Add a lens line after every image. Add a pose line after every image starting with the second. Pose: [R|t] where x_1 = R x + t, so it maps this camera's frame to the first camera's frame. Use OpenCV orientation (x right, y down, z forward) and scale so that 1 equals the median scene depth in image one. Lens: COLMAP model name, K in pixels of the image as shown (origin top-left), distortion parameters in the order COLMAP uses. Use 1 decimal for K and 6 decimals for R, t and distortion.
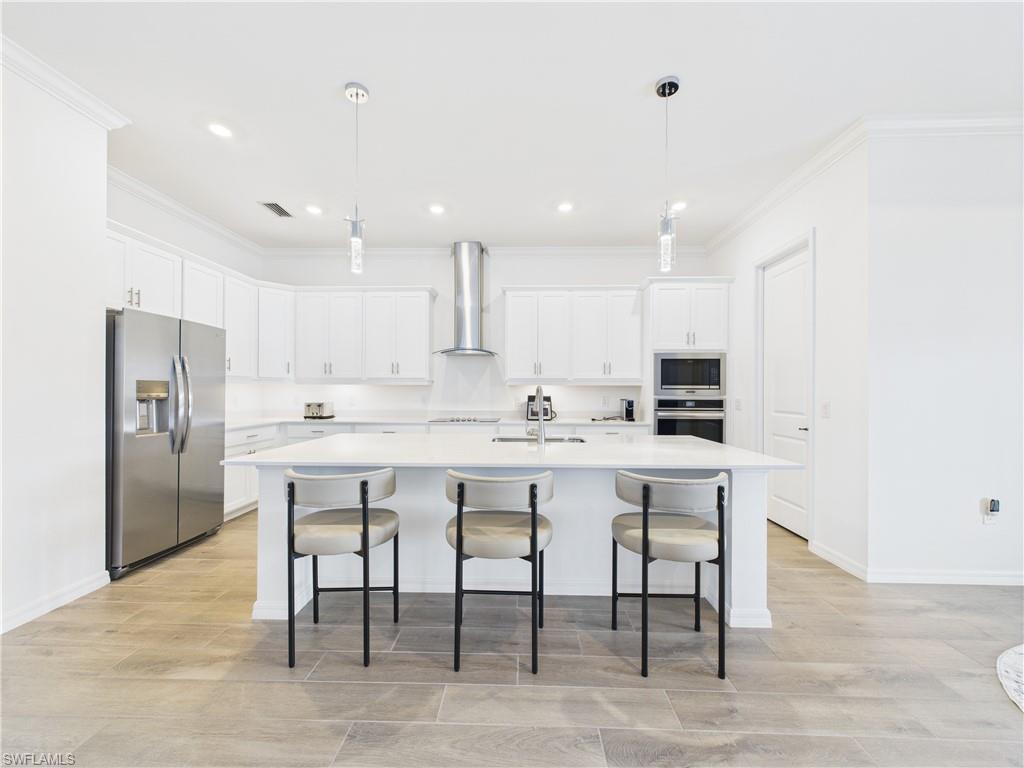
lens RADIAL K [[411.3, 0, 517.4], [0, 411.3, 388.6], [0, 0, 1]] dist [0.001099, 0.000332]
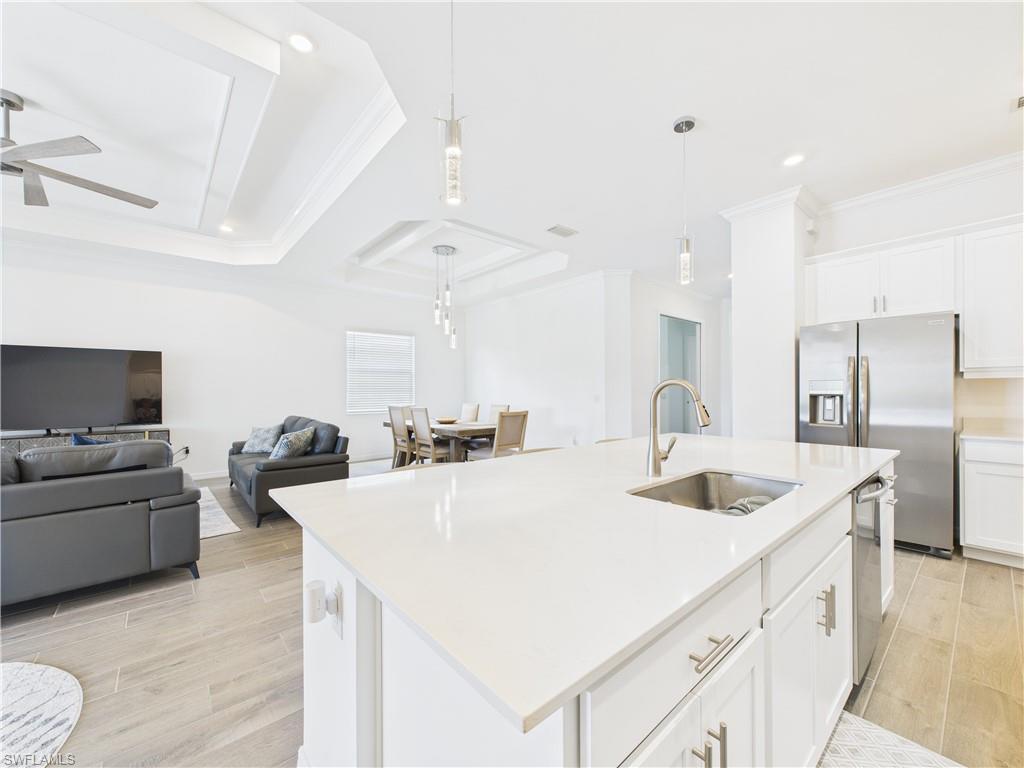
lens RADIAL K [[411.3, 0, 506.6], [0, 411.3, 387.6], [0, 0, 1]] dist [0.001099, 0.000332]
pose [[-0.743640, -0.002751, -0.668574, 0.391123], [0.005030, 0.999940, -0.009709, 0.005662], [0.668561, -0.010583, -0.743582, 0.815755]]
